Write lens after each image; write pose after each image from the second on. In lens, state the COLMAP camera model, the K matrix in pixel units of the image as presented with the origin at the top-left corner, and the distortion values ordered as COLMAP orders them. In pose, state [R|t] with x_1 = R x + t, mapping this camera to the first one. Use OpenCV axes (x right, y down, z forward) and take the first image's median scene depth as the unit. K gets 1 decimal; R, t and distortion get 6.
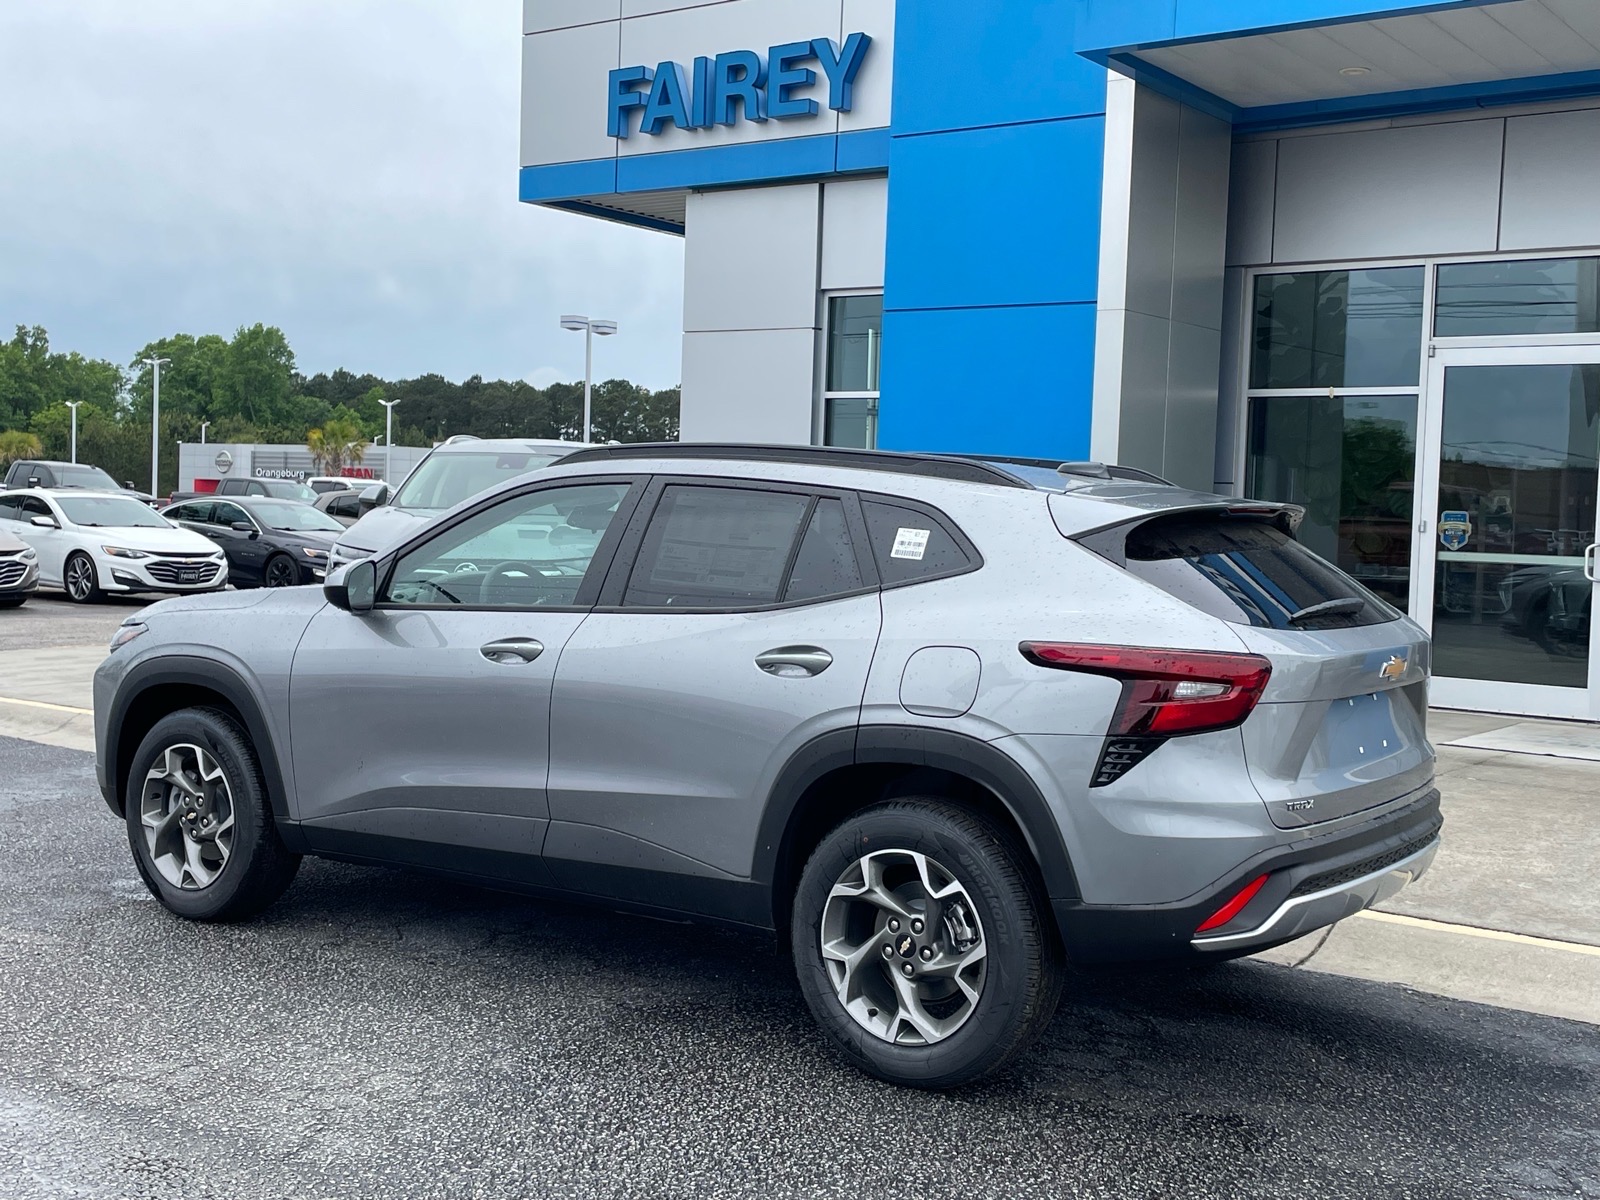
lens RADIAL K [[1920.4, 0, 800.0], [0, 1920.4, 600.0], [0, 0, 1]] dist [0.152723, -0.363153]
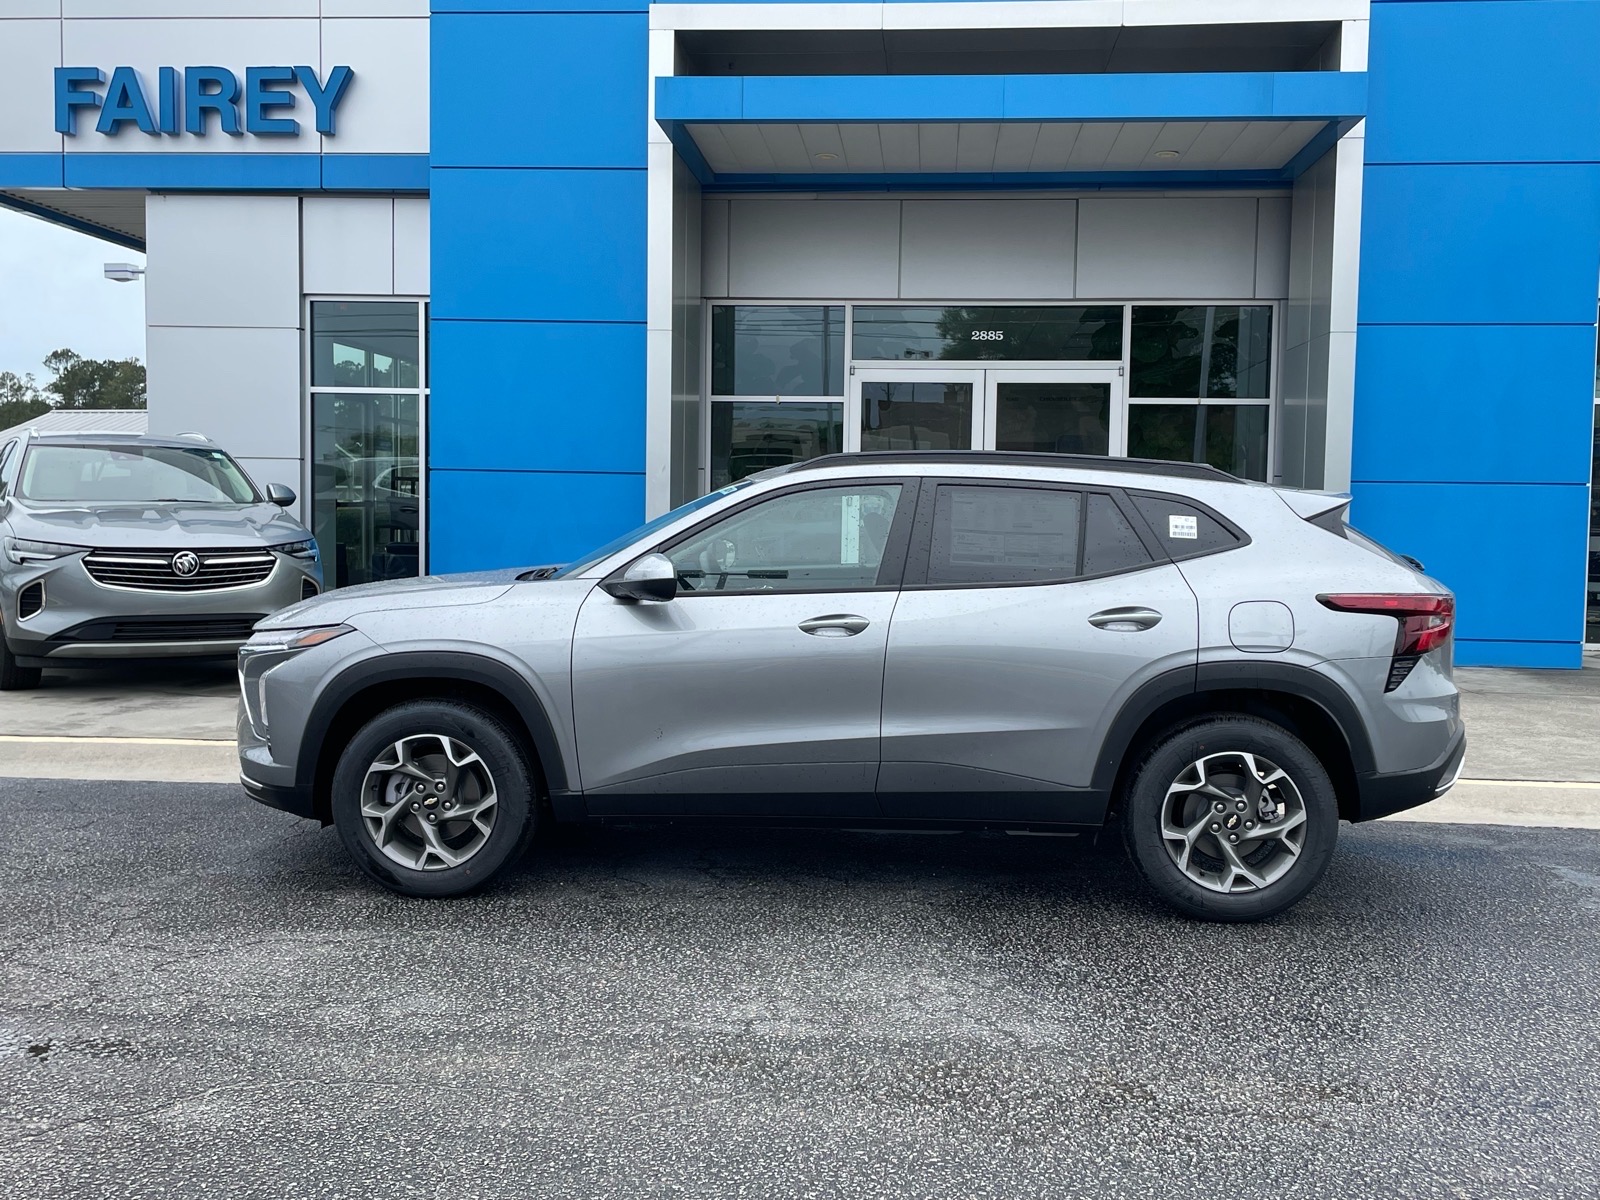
lens RADIAL K [[1604.1, 0, 800.0], [0, 1604.1, 600.0], [0, 0, 1]] dist [0.119267, -0.187768]
pose [[0.846291, -0.052909, 0.530088, -0.702070], [0.038770, 0.998534, 0.037769, -0.028519], [-0.531309, -0.011412, 0.847101, 0.168018]]
